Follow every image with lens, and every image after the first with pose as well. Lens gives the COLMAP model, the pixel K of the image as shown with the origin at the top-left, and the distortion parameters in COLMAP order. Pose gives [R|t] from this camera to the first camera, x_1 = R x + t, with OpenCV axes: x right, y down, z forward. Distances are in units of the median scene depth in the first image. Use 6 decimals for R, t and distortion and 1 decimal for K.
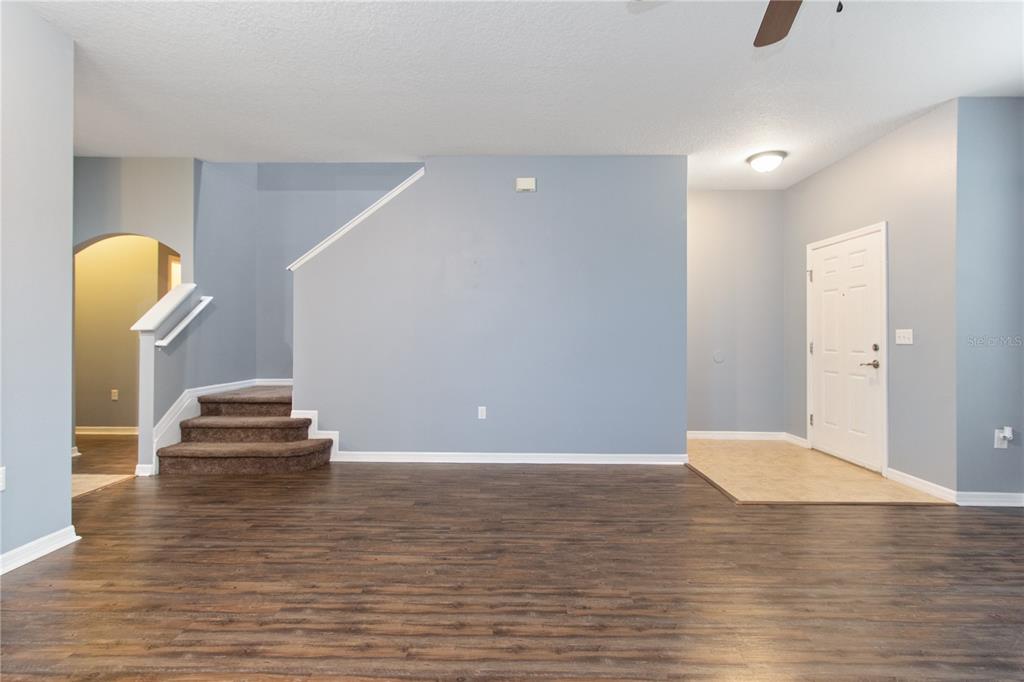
lens RADIAL K [[472.1, 0, 506.4], [0, 472.1, 331.0], [0, 0, 1]] dist [0.001131, 0.000006]
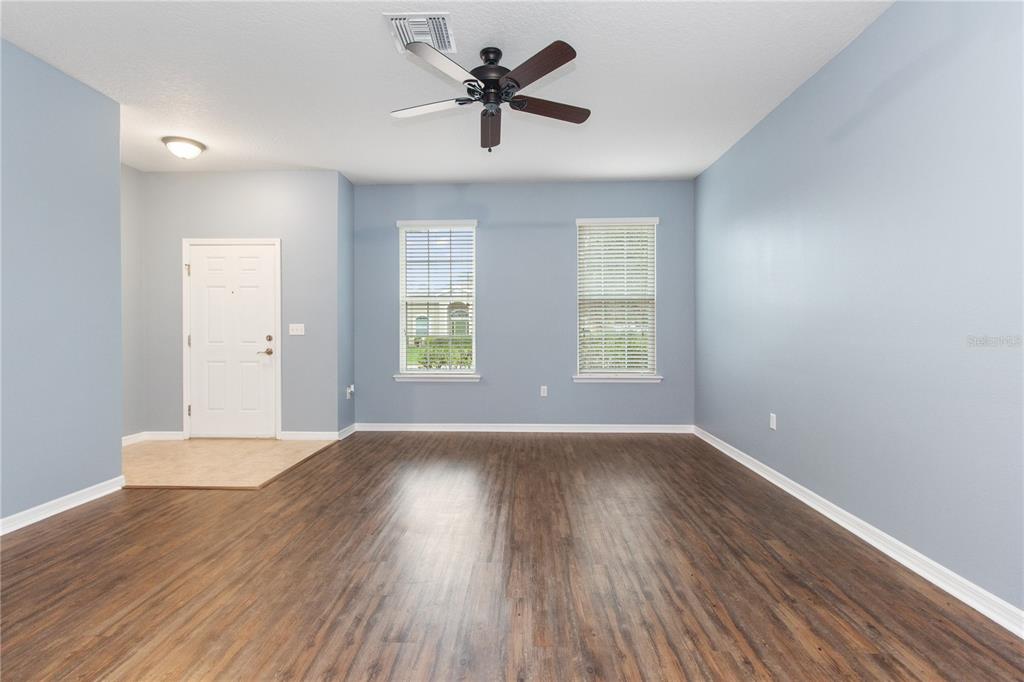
lens RADIAL K [[472.1, 0, 506.4], [0, 472.1, 331.0], [0, 0, 1]] dist [0.001131, 0.000006]
pose [[0.030810, -0.005911, 0.999508, -0.437401], [-0.009626, 0.999934, 0.006210, 0.002599], [-0.999479, -0.009813, 0.030751, 0.344294]]
